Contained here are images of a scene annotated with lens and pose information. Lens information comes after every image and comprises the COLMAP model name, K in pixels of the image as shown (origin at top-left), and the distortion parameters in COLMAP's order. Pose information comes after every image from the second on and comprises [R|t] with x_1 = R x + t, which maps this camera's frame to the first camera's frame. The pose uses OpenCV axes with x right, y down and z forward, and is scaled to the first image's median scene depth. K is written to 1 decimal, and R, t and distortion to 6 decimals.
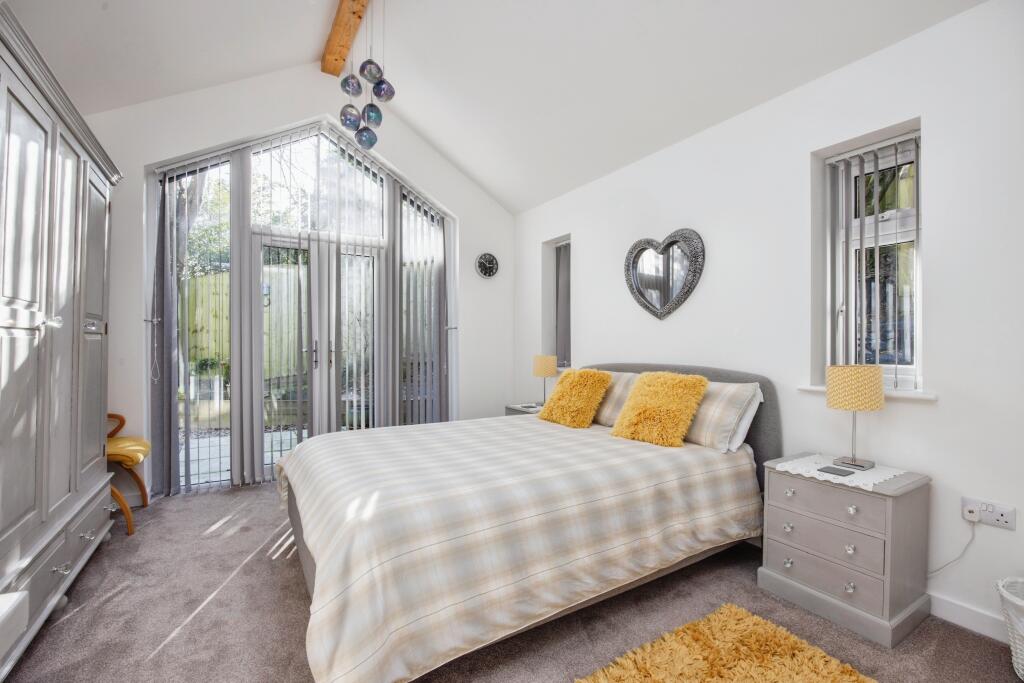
lens RADIAL K [[450.0, 0, 509.9], [0, 450.0, 338.6], [0, 0, 1]] dist [-0.023404, 0.002800]
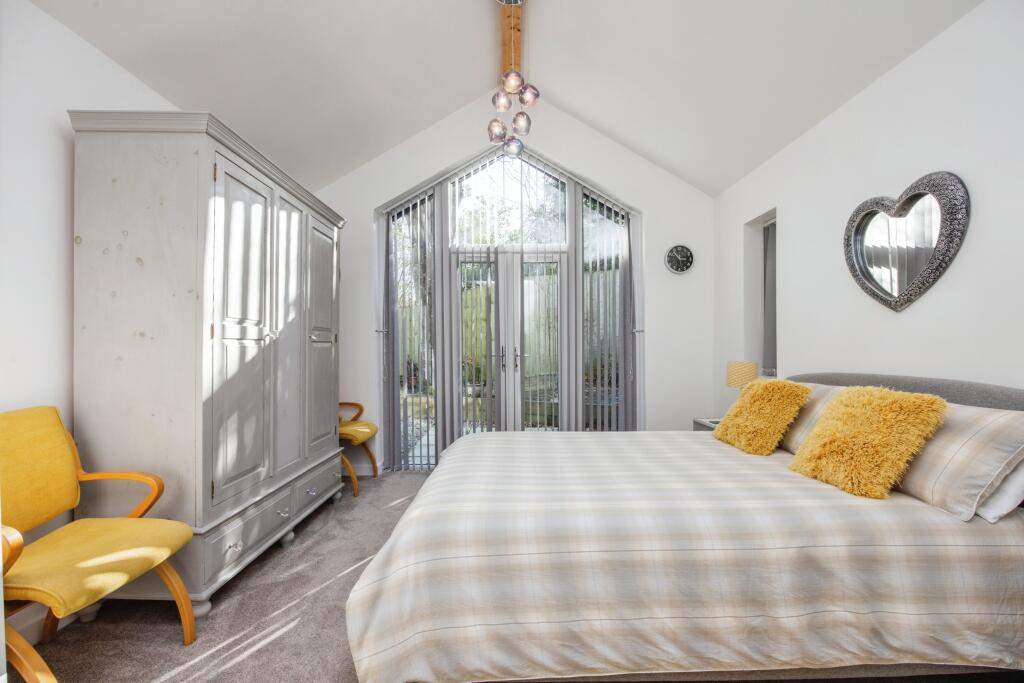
lens RADIAL K [[450.0, 0, 508.8], [0, 450.0, 349.1], [0, 0, 1]] dist [-0.023404, 0.002800]
pose [[0.850470, -0.004561, -0.526004, 0.231869], [0.012423, 0.999858, 0.011416, 0.001044], [0.525877, -0.016244, 0.850406, 0.129299]]
